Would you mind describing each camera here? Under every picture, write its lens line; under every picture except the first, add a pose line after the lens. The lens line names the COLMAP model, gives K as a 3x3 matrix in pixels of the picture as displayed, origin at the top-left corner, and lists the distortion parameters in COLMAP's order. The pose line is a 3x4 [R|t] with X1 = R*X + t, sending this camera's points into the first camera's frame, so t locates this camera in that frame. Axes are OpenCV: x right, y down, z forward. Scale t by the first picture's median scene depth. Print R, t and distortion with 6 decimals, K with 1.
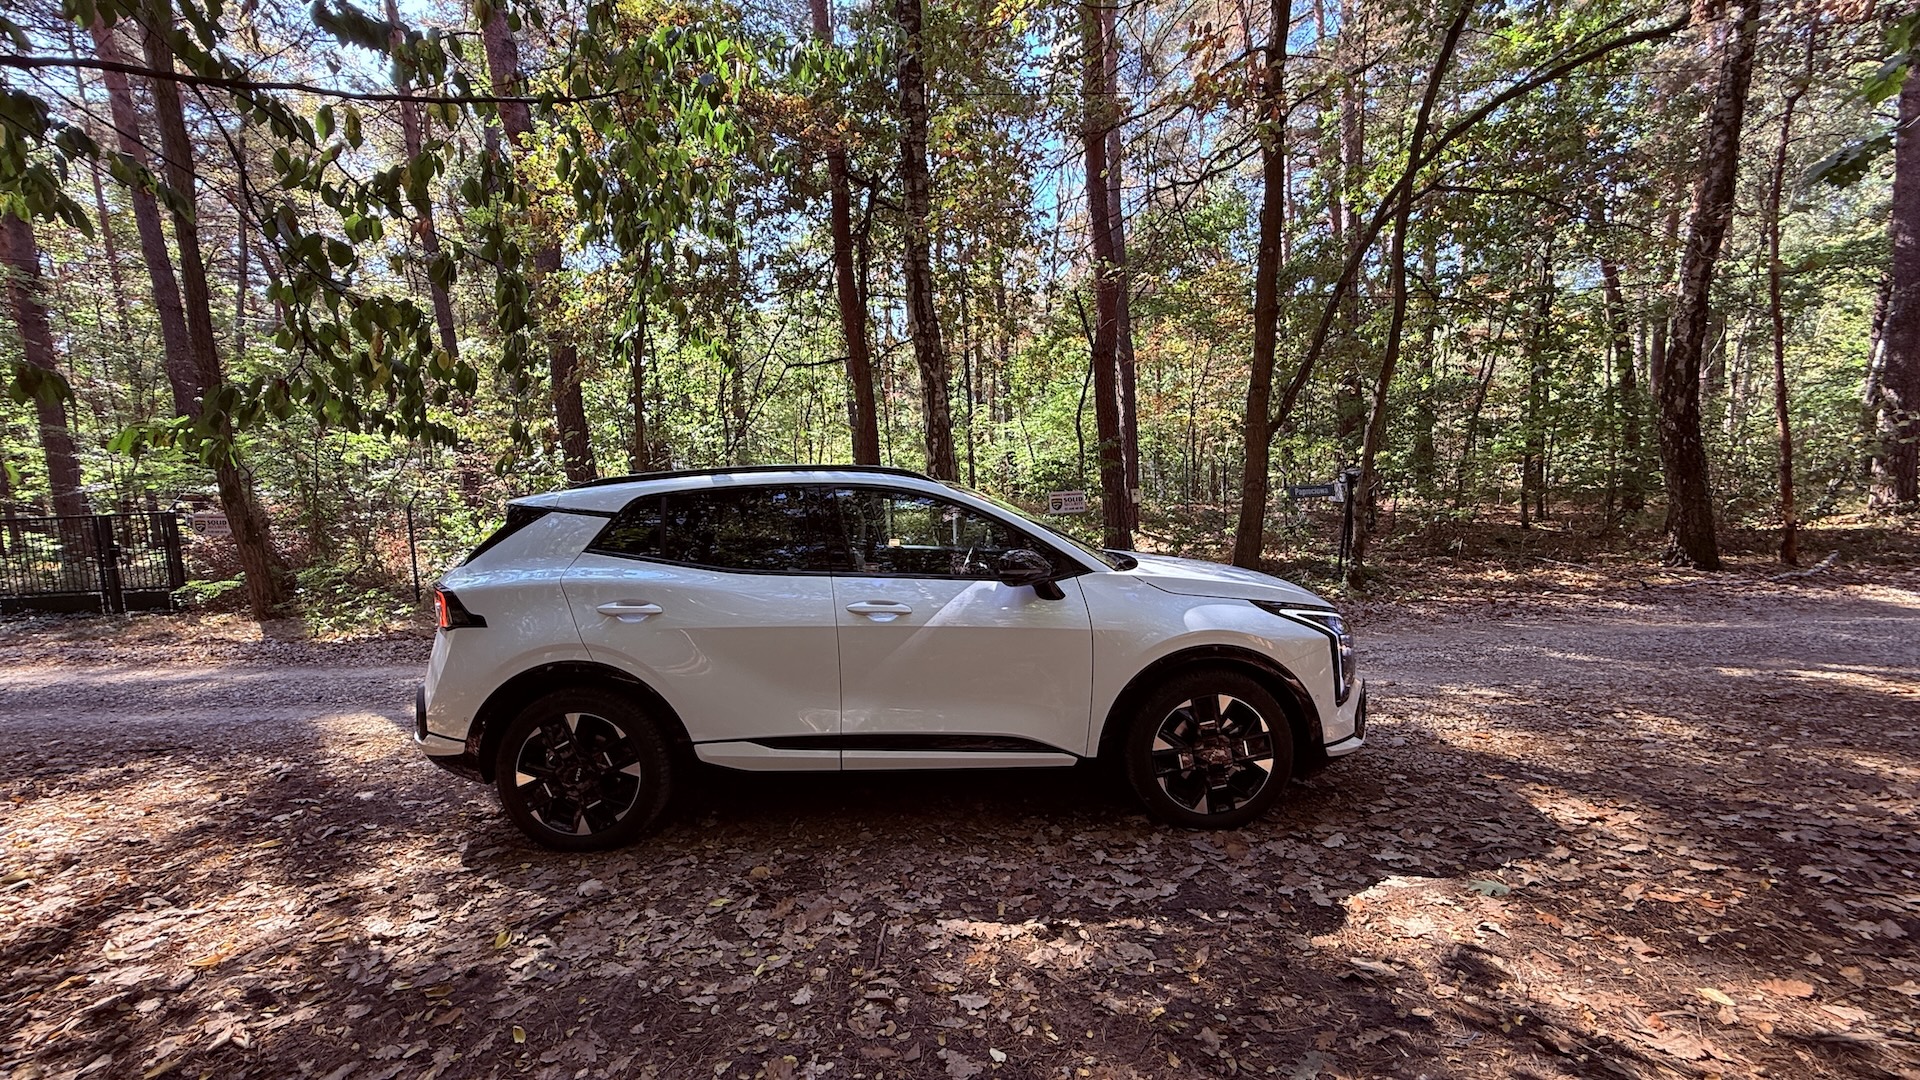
lens RADIAL K [[765.7, 0, 962.4], [0, 765.7, 540.7], [0, 0, 1]] dist [0.000330, -0.000161]
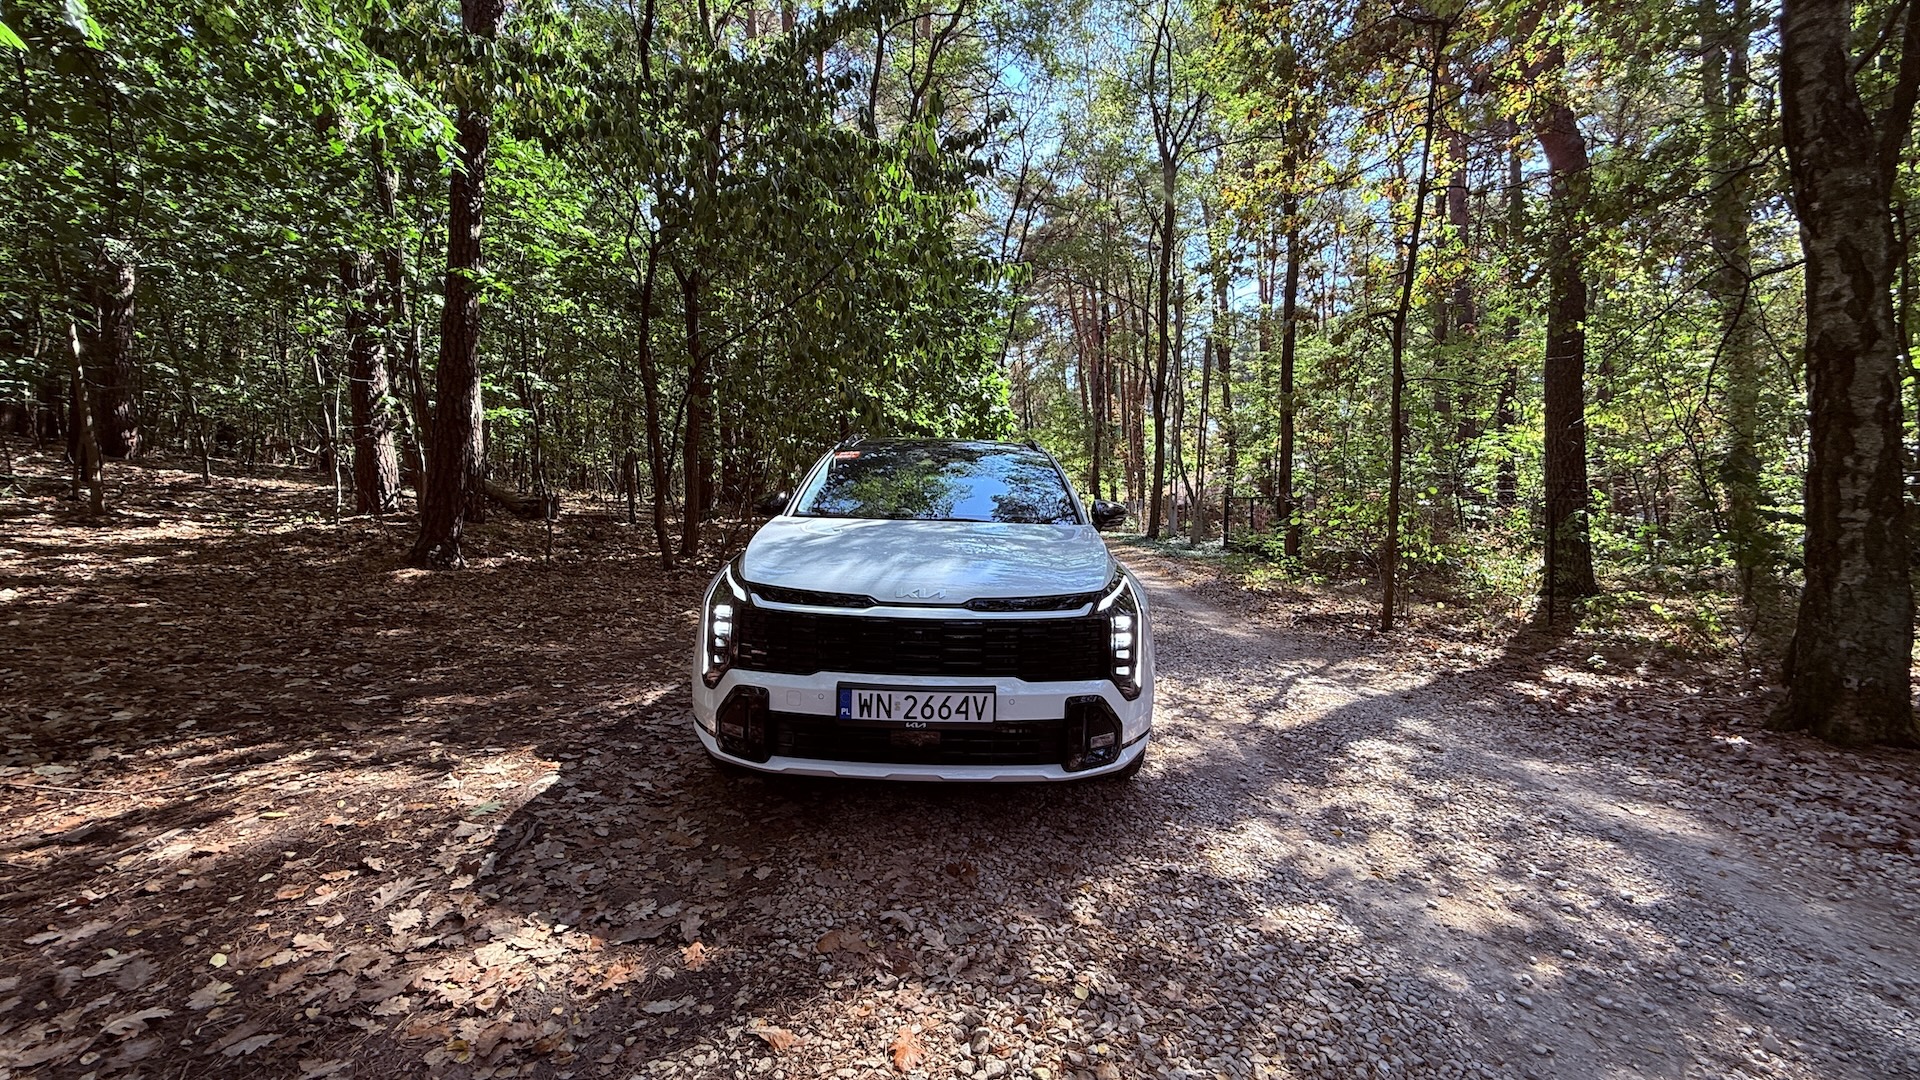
lens RADIAL K [[765.7, 0, 958.1], [0, 765.7, 538.9], [0, 0, 1]] dist [0.000330, -0.000161]
pose [[-0.031356, 0.080485, -0.996262, 1.365600], [-0.095534, 0.991948, 0.083143, -0.046351], [0.994932, 0.097784, -0.023415, 1.324367]]
